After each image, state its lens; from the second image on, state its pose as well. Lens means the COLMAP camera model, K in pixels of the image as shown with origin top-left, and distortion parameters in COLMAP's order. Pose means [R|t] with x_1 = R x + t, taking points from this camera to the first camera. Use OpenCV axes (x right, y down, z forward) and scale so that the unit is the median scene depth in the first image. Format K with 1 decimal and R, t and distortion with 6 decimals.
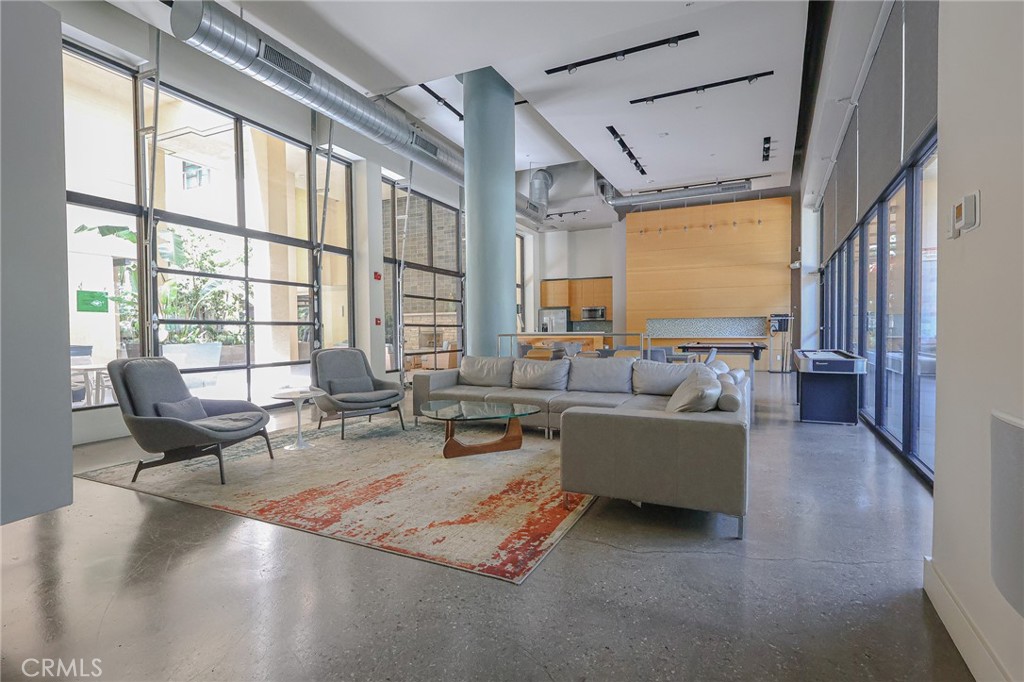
lens RADIAL K [[498.8, 0, 507.0], [0, 498.8, 343.5], [0, 0, 1]] dist [-0.002501, 0.000007]
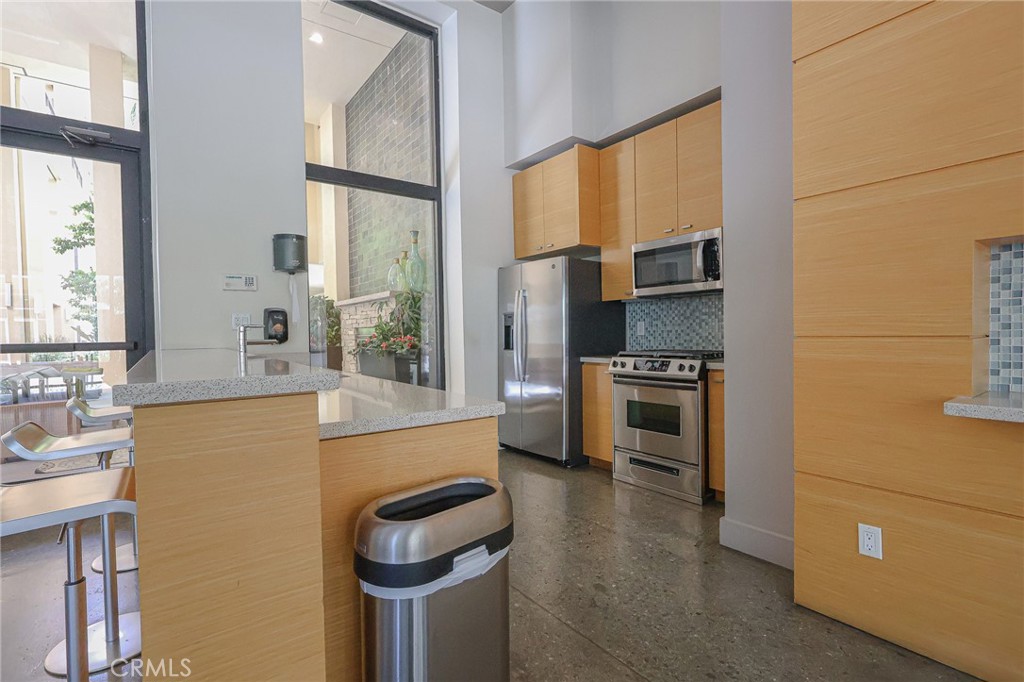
lens RADIAL K [[488.5, 0, 505.8], [0, 488.5, 340.9], [0, 0, 1]] dist [-0.003838, 0.000337]
pose [[0.879631, -0.000401, -0.475657, 0.319451], [0.000280, 1.000000, -0.000324, -0.034195], [0.475657, 0.000152, 0.879631, 1.137039]]
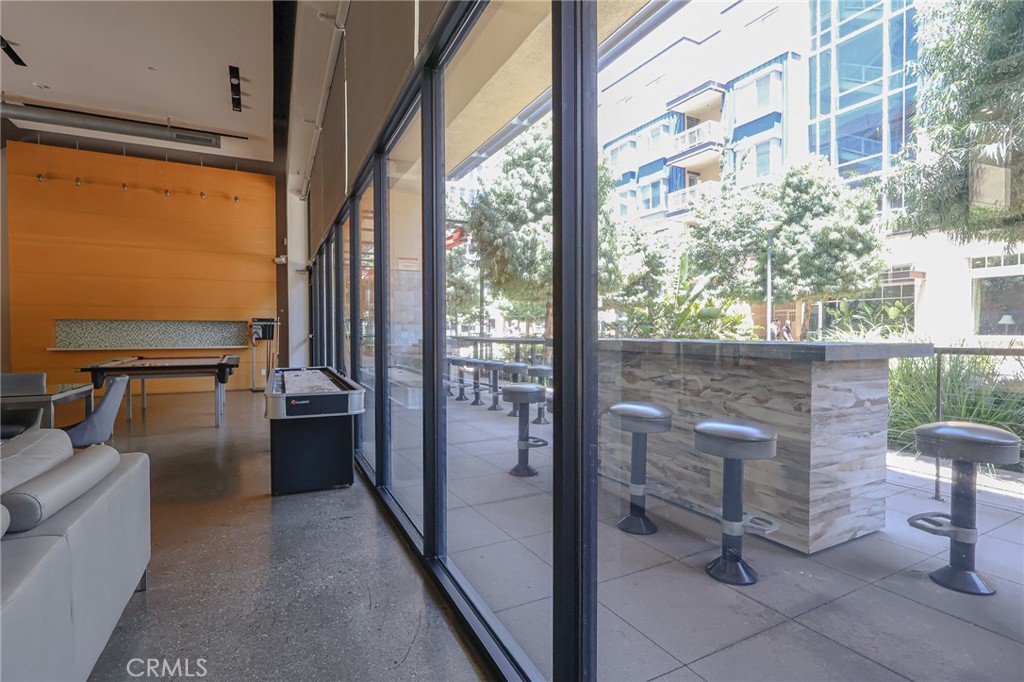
lens RADIAL K [[498.8, 0, 507.0], [0, 498.8, 343.5], [0, 0, 1]] dist [-0.002501, 0.000007]
pose [[0.599277, -0.009886, 0.800480, 0.163825], [0.017251, 0.999851, -0.000567, -0.012978], [-0.800356, 0.014149, 0.599359, 0.240936]]
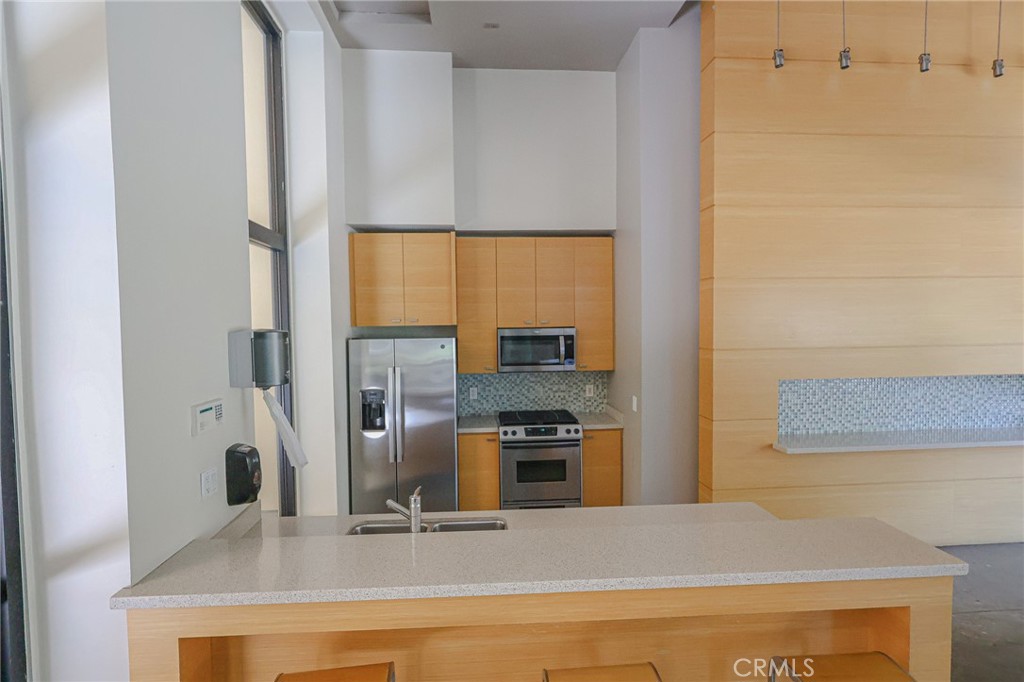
lens RADIAL K [[470.7, 0, 512.0], [0, 470.7, 341.0], [0, 0, 1]] dist [0.000488, 0.000204]
pose [[0.872633, -0.018373, 0.488032, 0.026990], [0.017558, 0.999826, 0.006246, -0.099617], [-0.488062, 0.003118, 0.872804, 1.129882]]
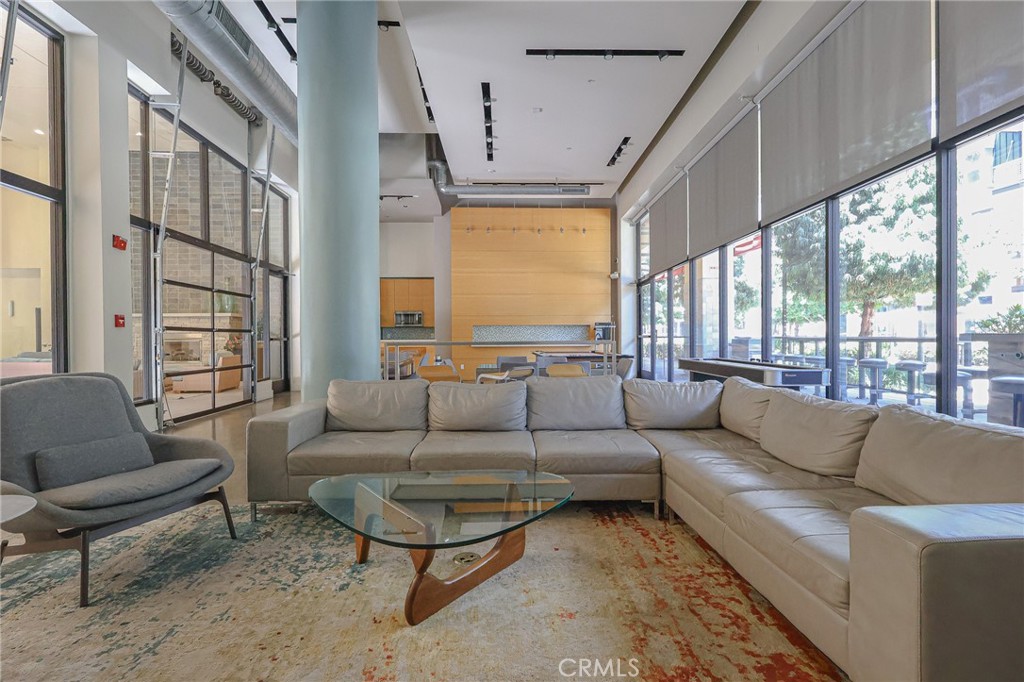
lens RADIAL K [[488.5, 0, 505.8], [0, 488.5, 340.9], [0, 0, 1]] dist [-0.003838, 0.000337]
pose [[0.884680, 0.000465, 0.466199, -0.109663], [0.009921, 0.999754, -0.019822, -0.004526], [-0.466093, 0.022162, 0.884458, 0.252985]]
